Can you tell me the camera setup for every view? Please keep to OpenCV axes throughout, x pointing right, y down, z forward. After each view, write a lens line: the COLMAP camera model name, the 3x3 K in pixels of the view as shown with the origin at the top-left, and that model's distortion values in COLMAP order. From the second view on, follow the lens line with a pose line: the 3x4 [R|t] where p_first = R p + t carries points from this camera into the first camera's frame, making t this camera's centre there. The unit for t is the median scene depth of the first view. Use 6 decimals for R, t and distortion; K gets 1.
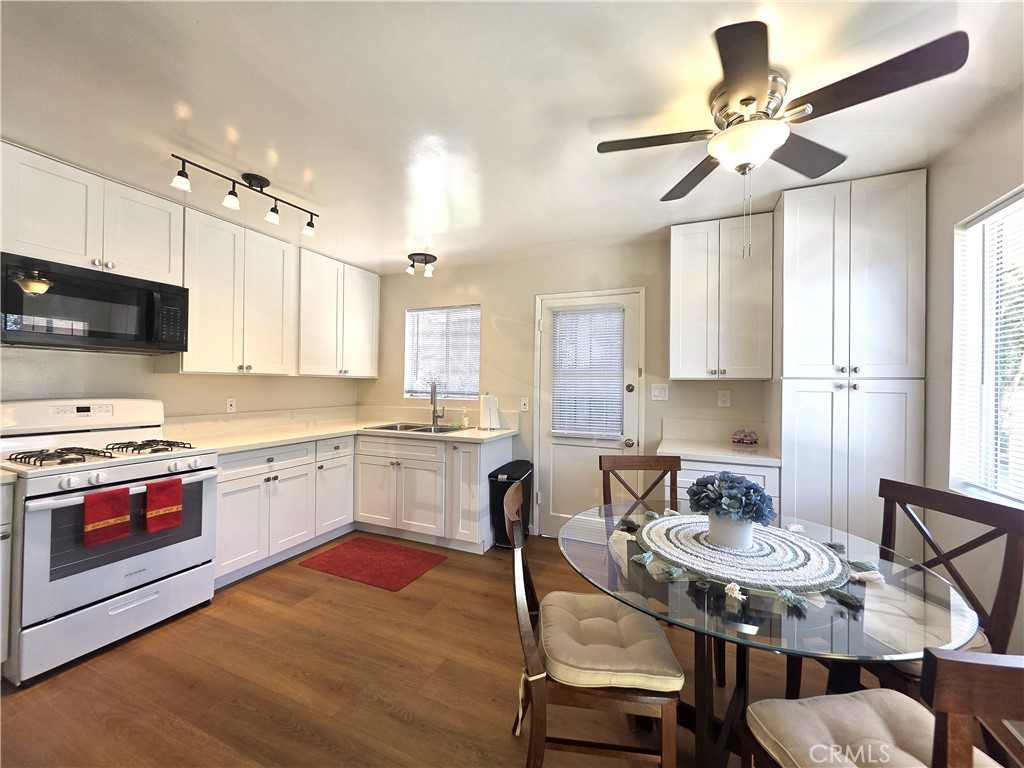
lens RADIAL K [[435.1, 0, 512.0], [0, 435.1, 384.0], [0, 0, 1]] dist [0.002700, -0.000180]
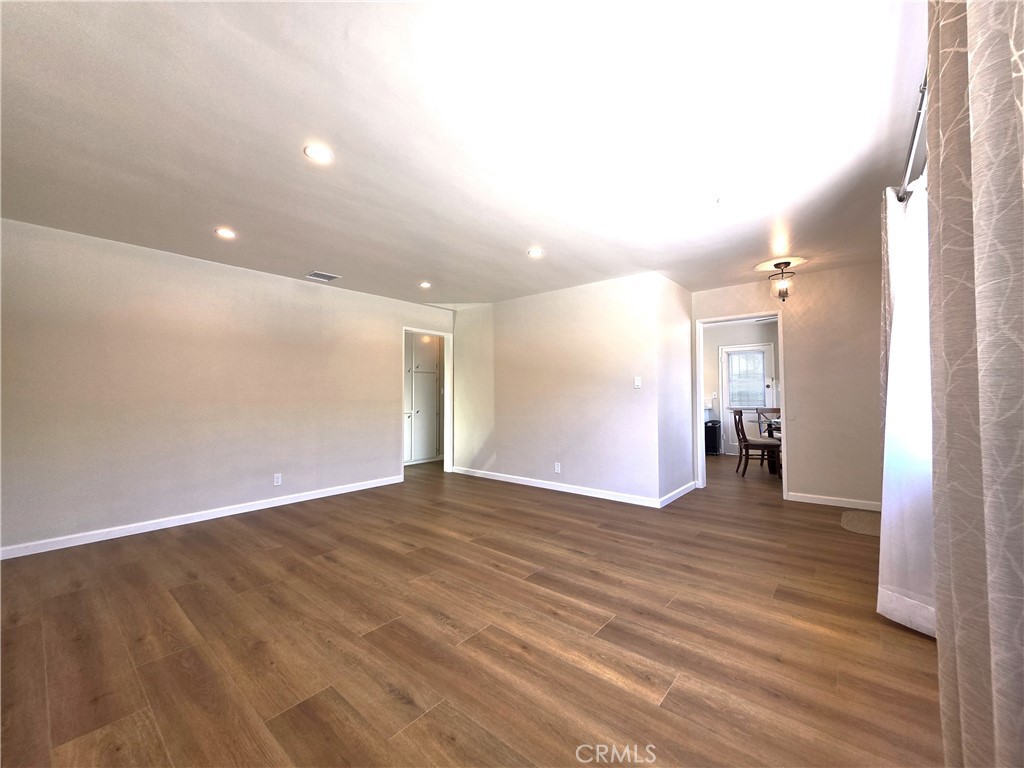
lens RADIAL K [[409.6, 0, 512.0], [0, 409.6, 384.0], [0, 0, 1]] dist [0.000194, 0.000028]
pose [[0.953439, -0.029783, -0.300112, -0.362383], [0.023699, 0.999434, -0.023894, 0.016296], [0.300653, 0.015669, 0.953605, -1.447699]]
